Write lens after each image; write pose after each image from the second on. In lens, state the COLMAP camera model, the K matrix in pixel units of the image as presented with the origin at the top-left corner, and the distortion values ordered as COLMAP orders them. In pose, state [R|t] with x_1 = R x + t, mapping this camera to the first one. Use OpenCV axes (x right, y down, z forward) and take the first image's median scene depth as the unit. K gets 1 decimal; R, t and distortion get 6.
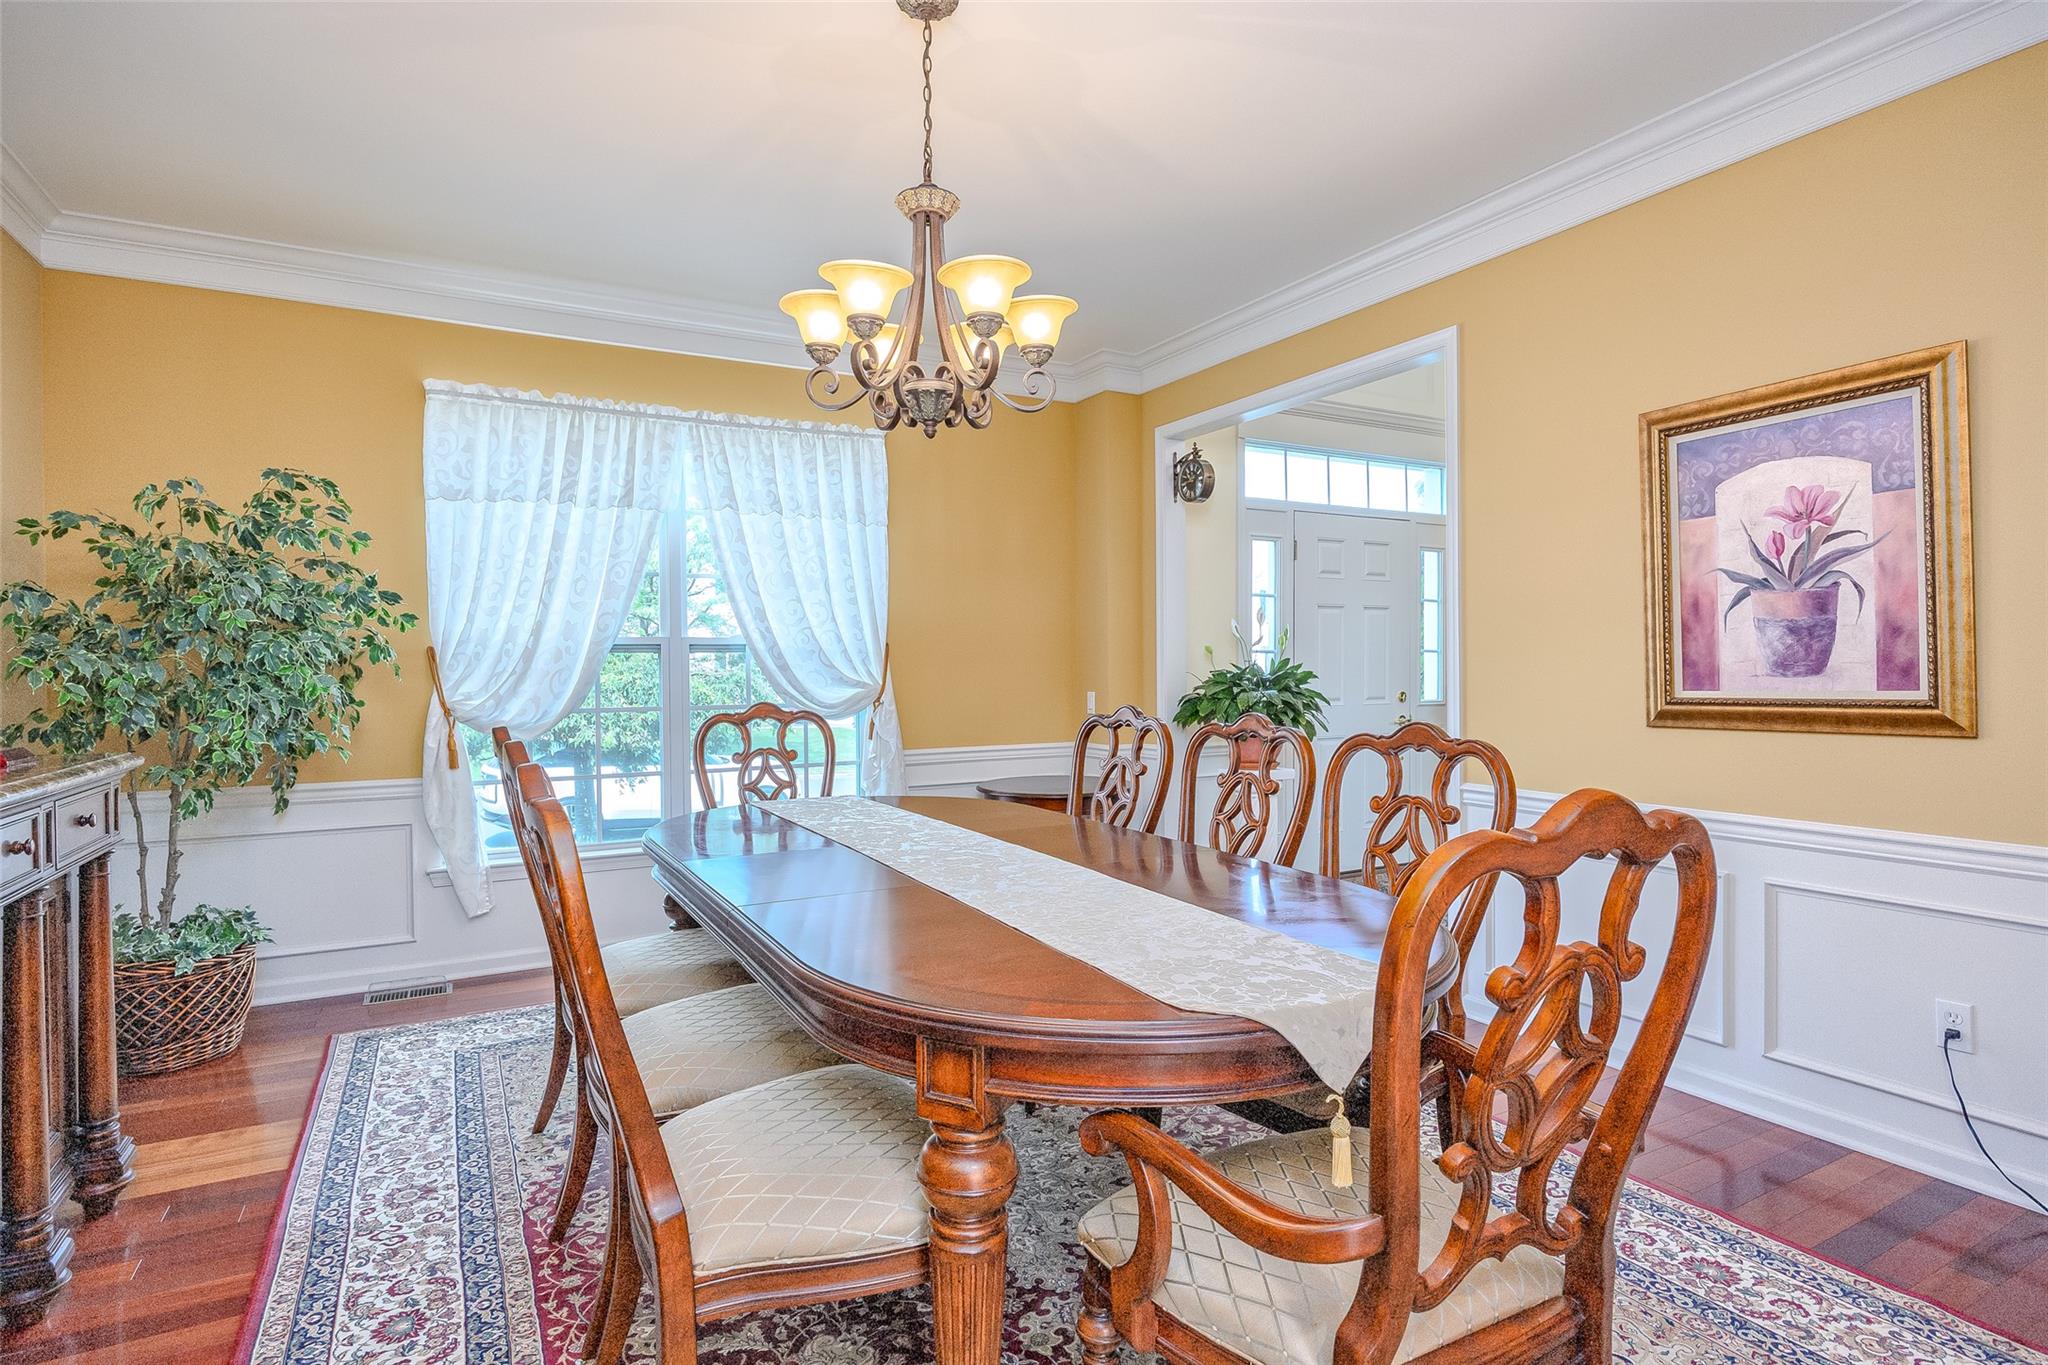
lens RADIAL K [[1061.9, 0, 1024.0], [0, 1061.9, 682.5], [0, 0, 1]] dist [-0.003857, -0.000339]
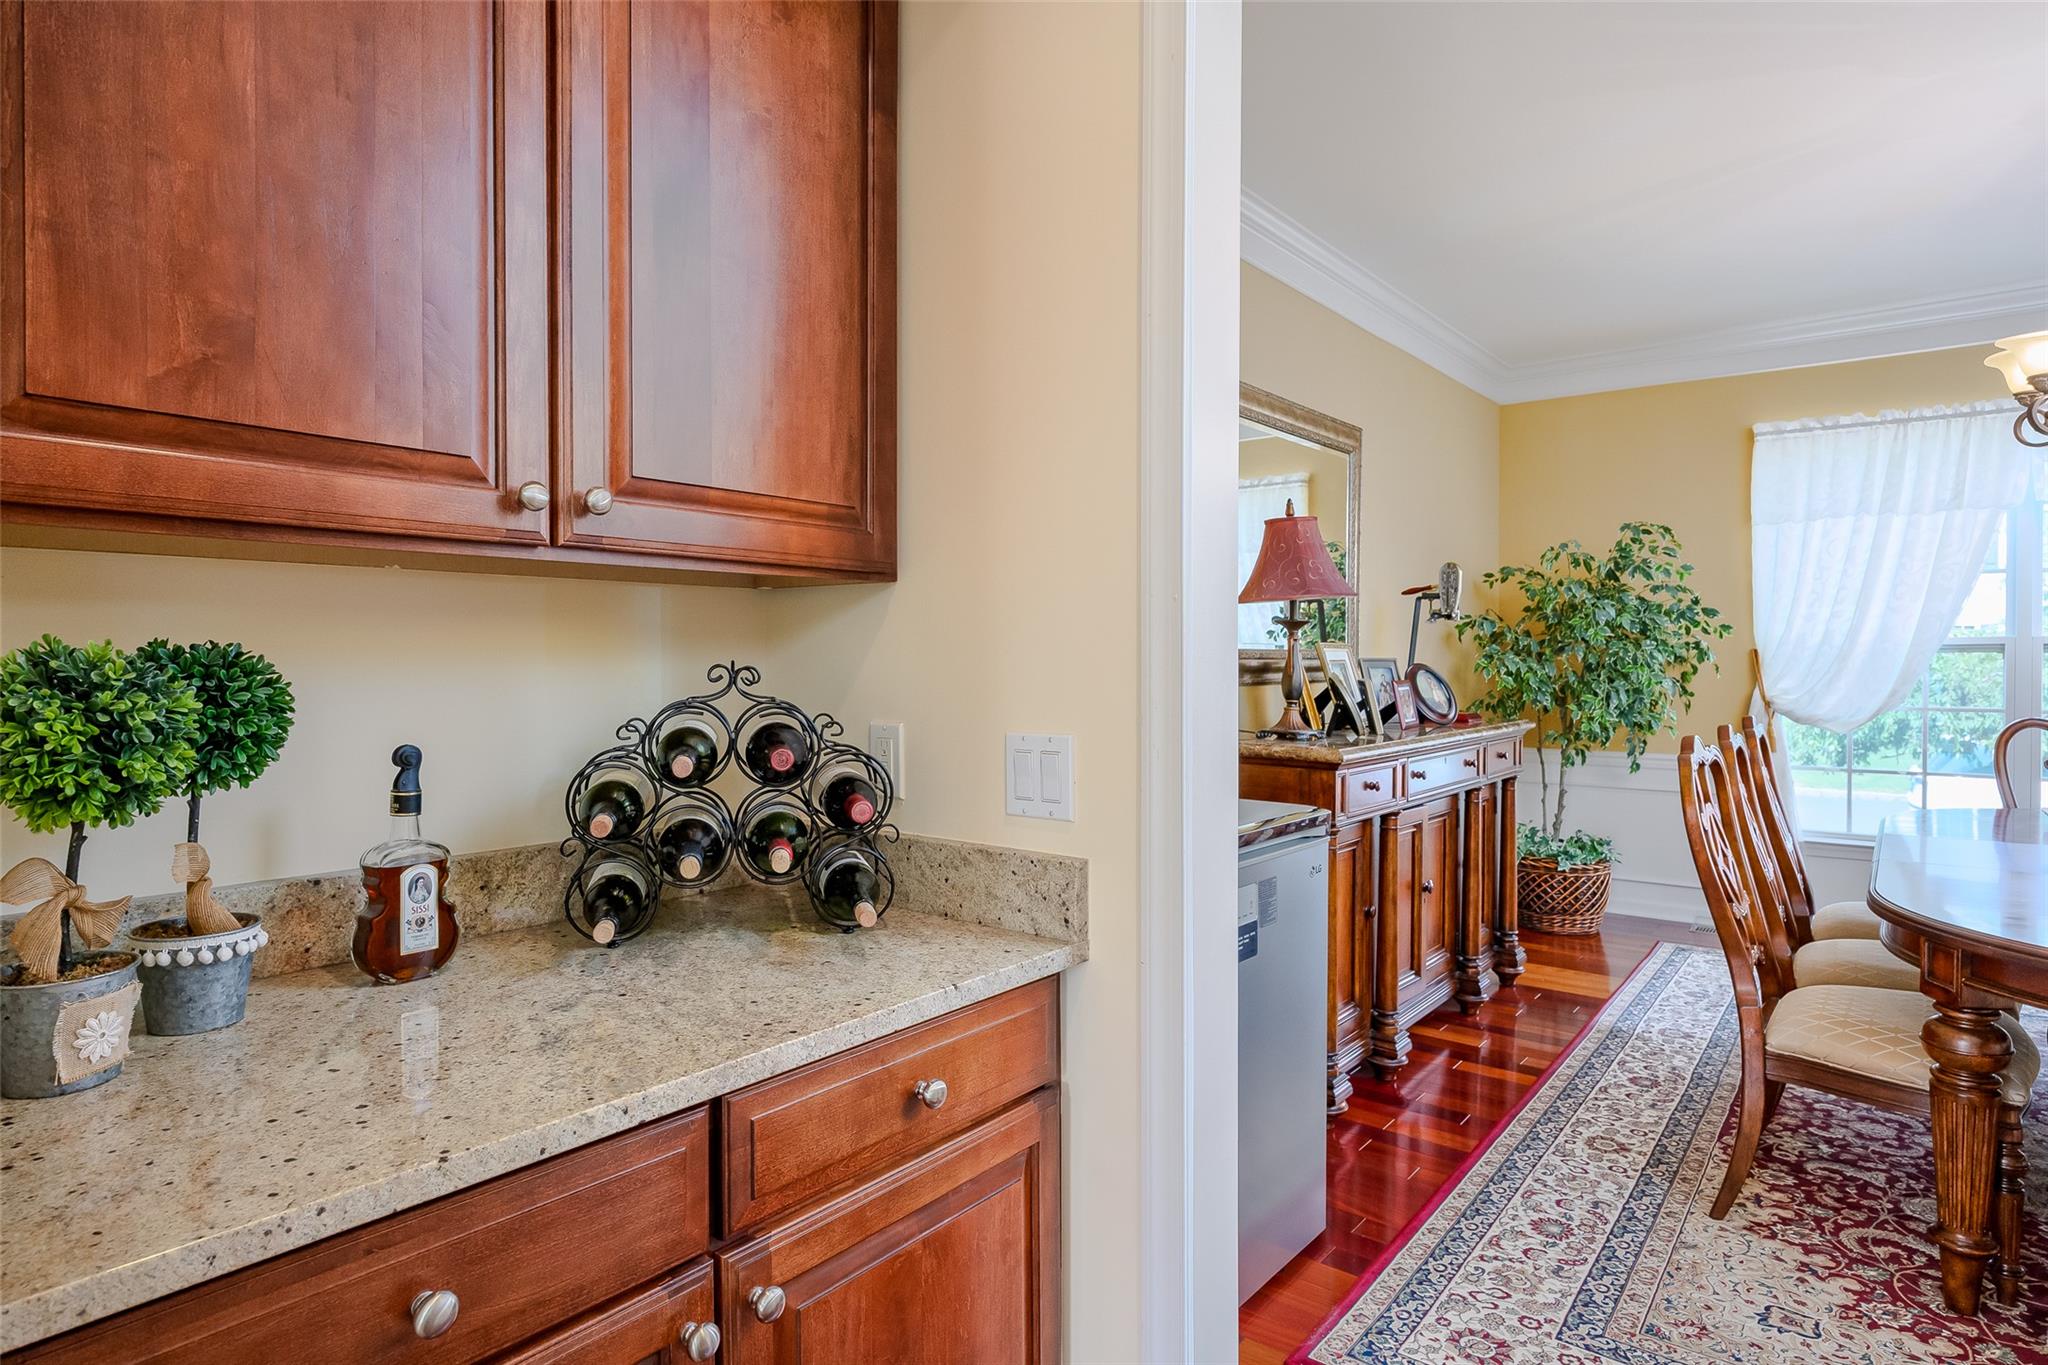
lens RADIAL K [[1164.5, 0, 1025.7], [0, 1164.5, 649.5], [0, 0, 1]] dist [-0.007278, 0.000452]
pose [[0.404535, 0.002821, -0.914518, 0.365312], [-0.017183, 0.999842, -0.004517, -0.015701], [0.914361, 0.017541, 0.404520, -0.333922]]
